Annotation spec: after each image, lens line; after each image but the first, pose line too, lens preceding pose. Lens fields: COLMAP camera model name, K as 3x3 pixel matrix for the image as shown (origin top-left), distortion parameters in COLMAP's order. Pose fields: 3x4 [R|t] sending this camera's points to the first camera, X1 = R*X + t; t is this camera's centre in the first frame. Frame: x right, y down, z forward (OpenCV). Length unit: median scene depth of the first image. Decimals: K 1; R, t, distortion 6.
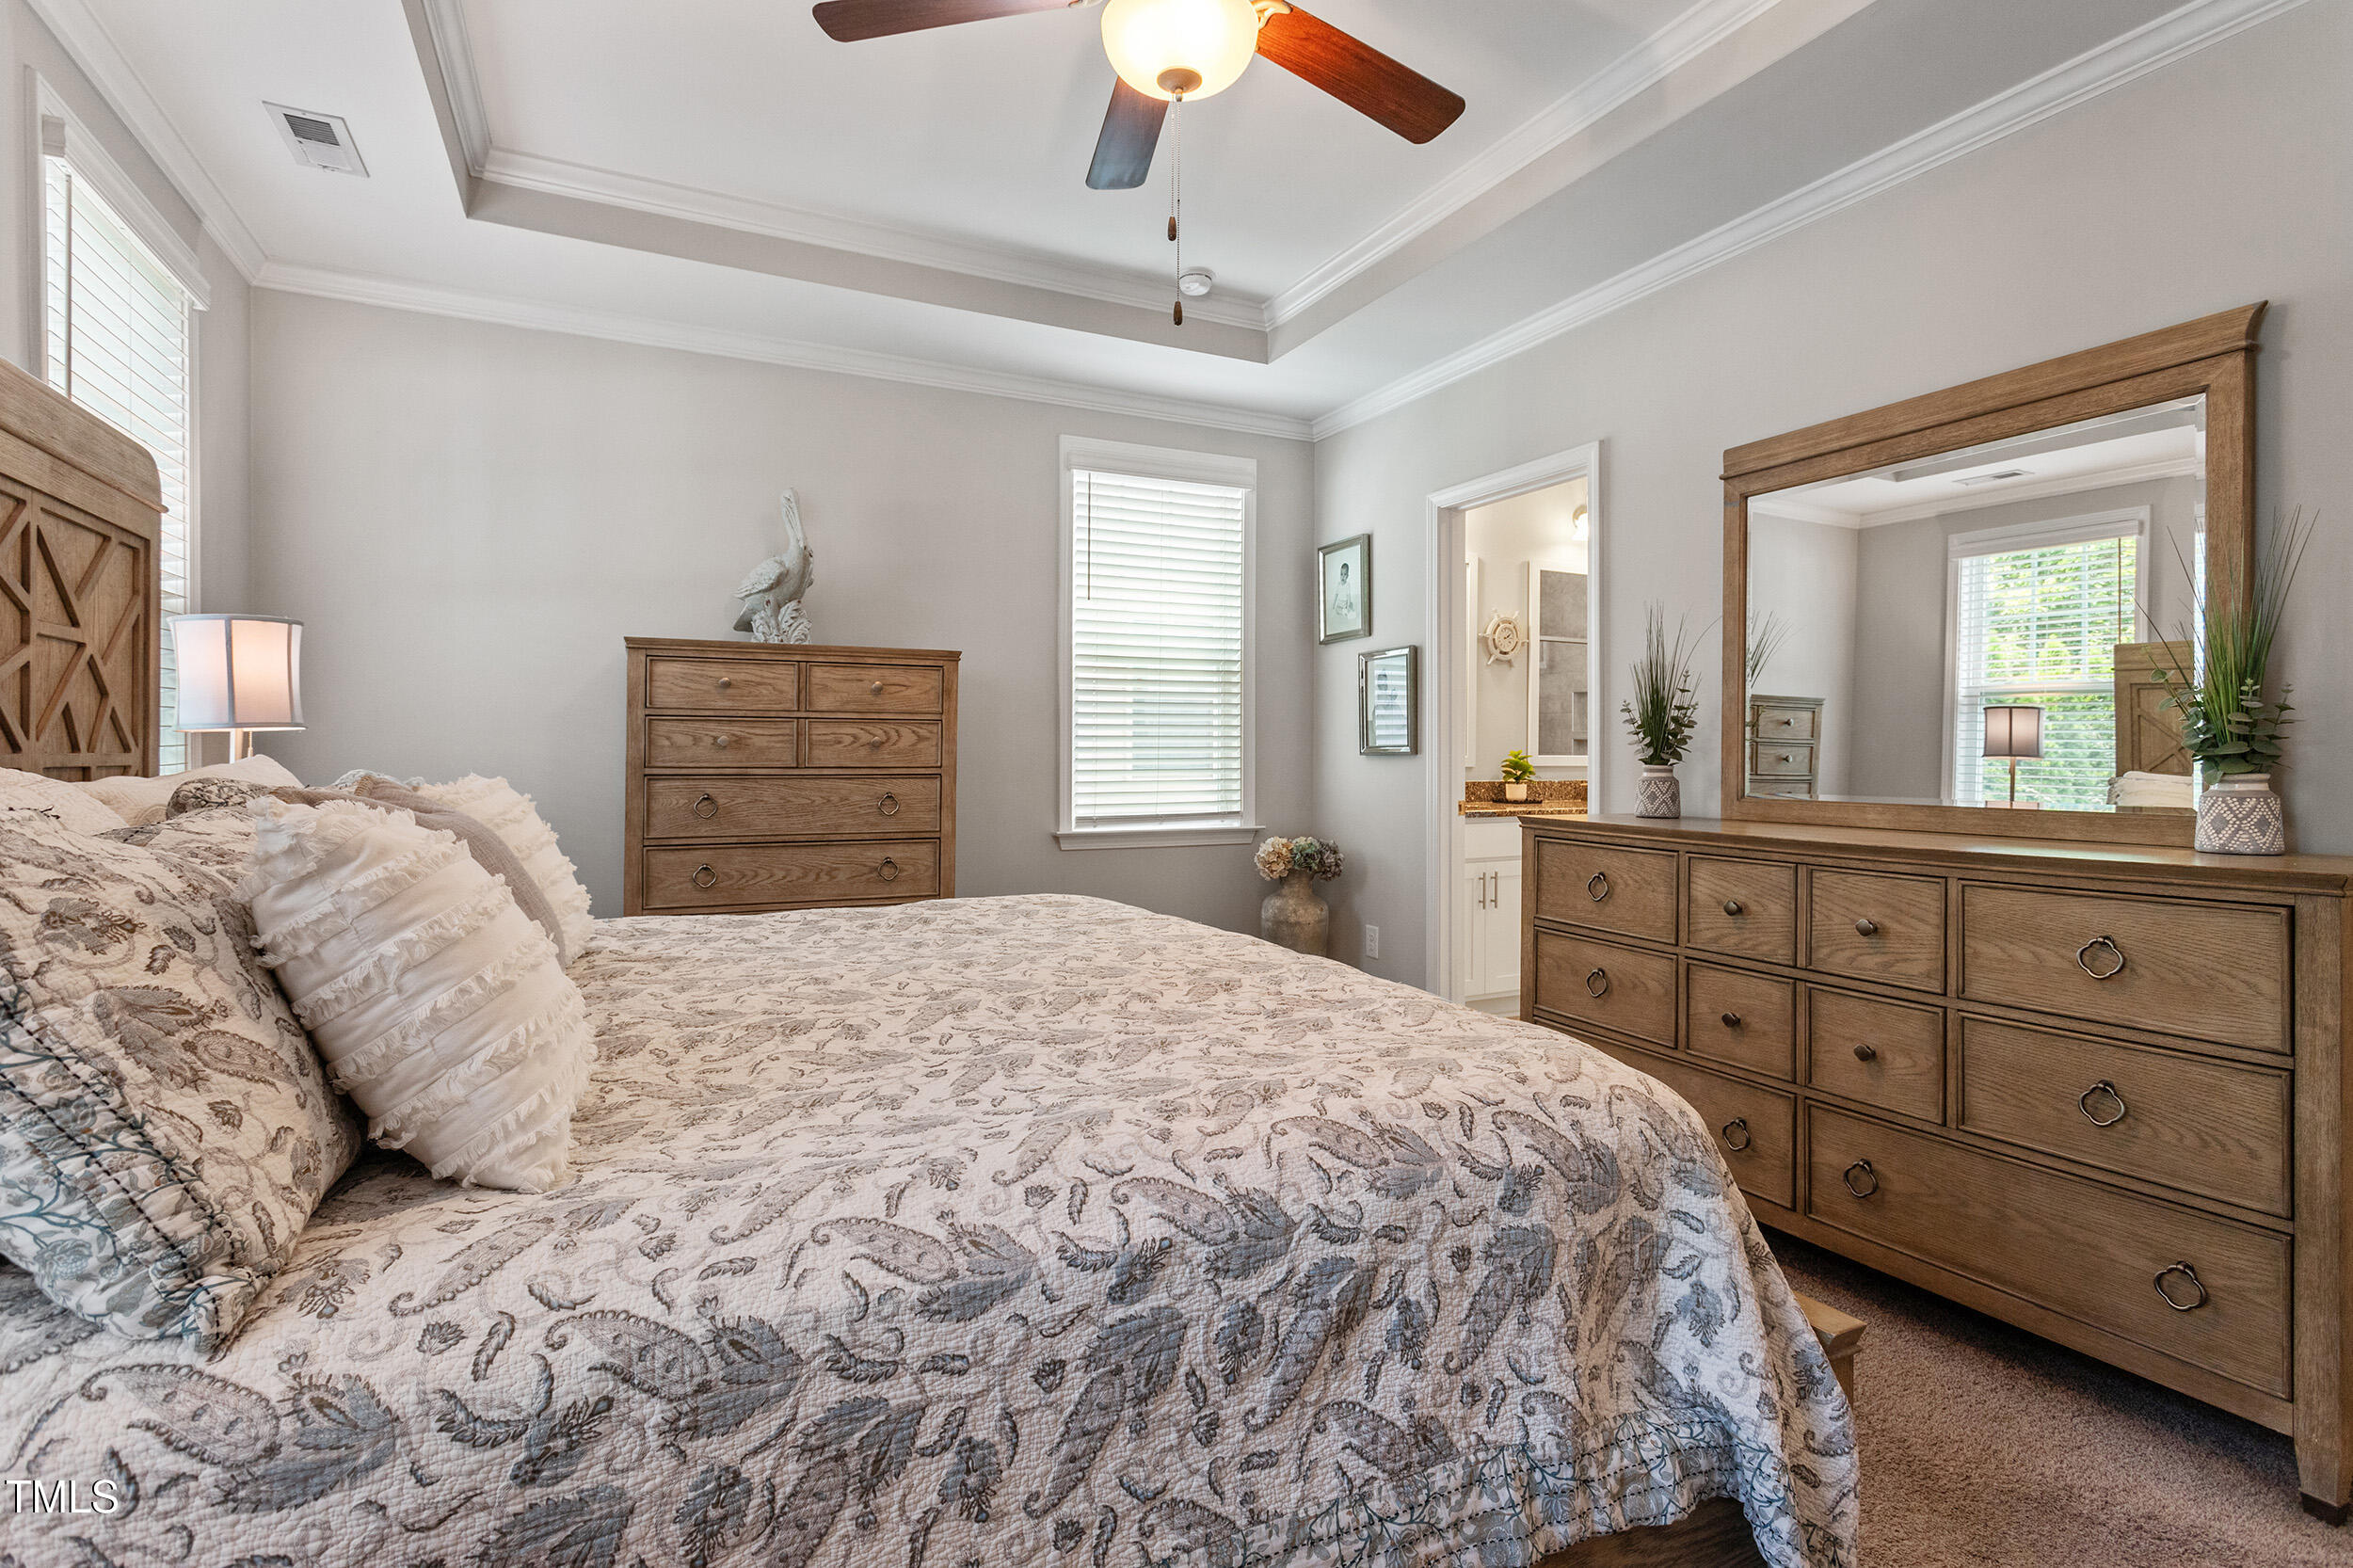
lens RADIAL K [[1138.6, 0, 1156.0], [0, 1138.6, 788.6], [0, 0, 1]] dist [0.003141, 0.000249]
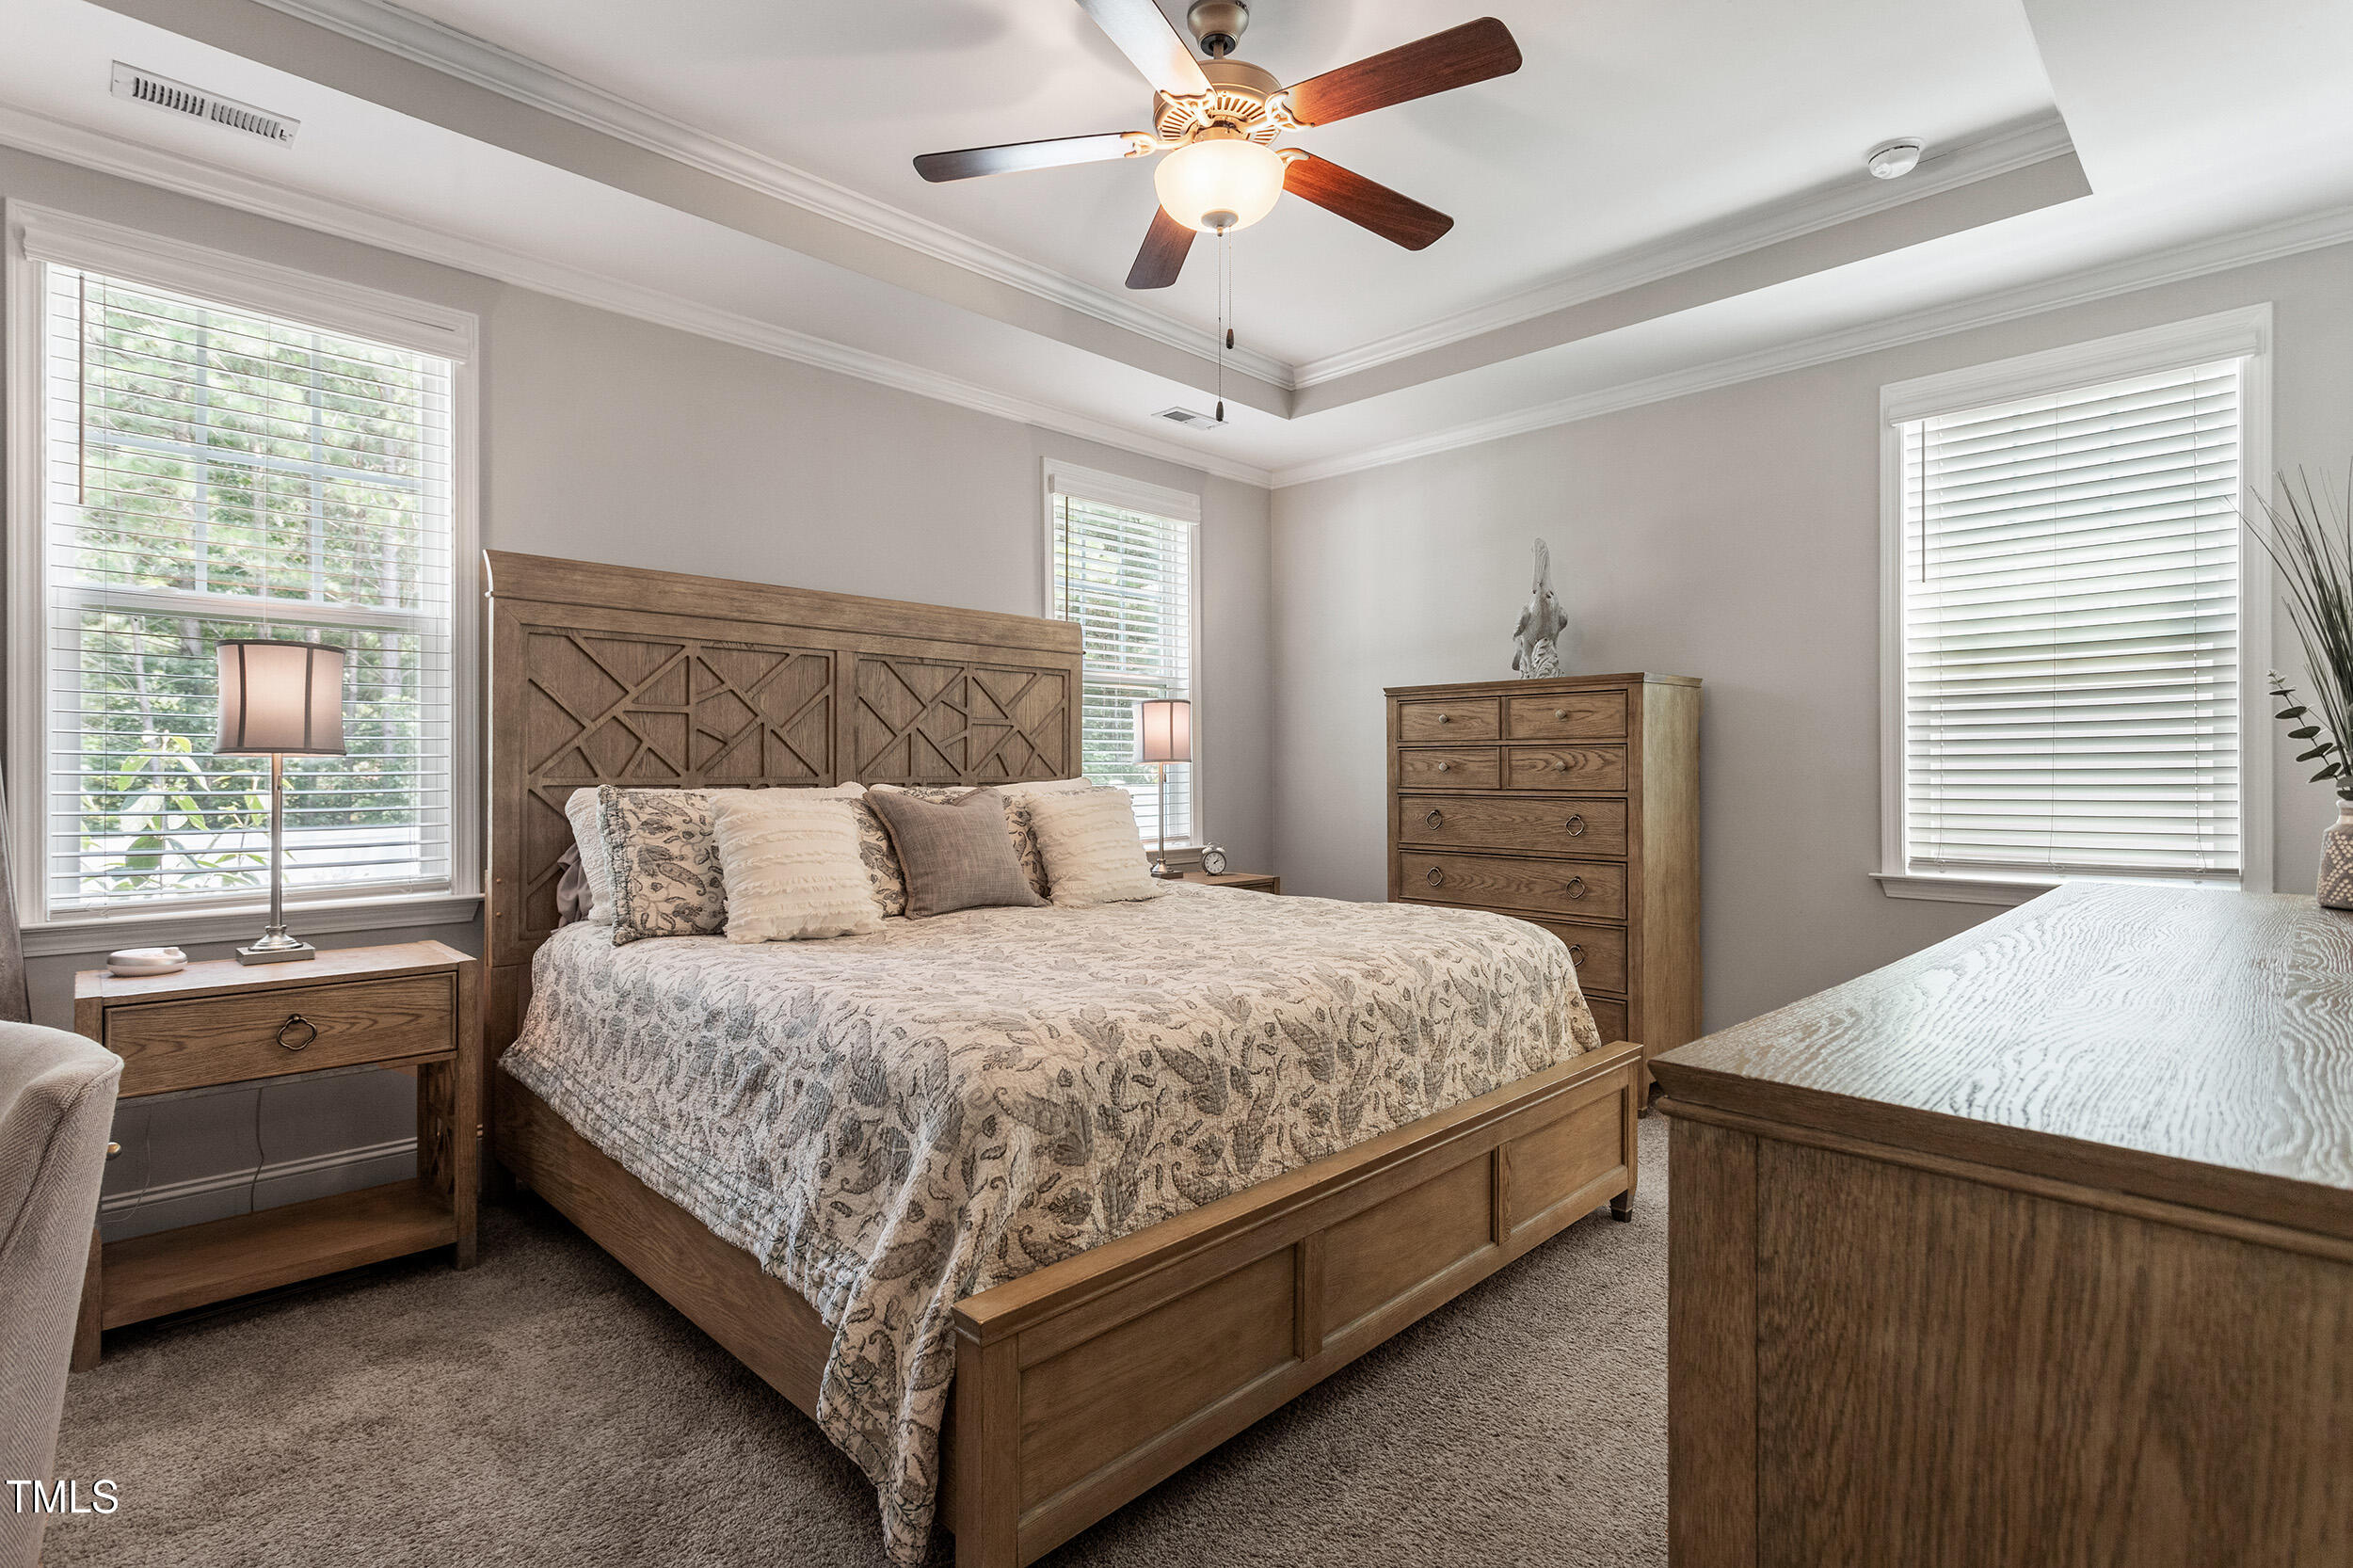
lens RADIAL K [[1138.6, 0, 1156.0], [0, 1138.6, 788.6], [0, 0, 1]] dist [0.003141, 0.000249]
pose [[0.310000, 0.011167, -0.950671, 0.652869], [-0.029840, 0.999553, 0.002010, -0.011171], [0.950268, 0.027745, 0.310194, 0.319626]]
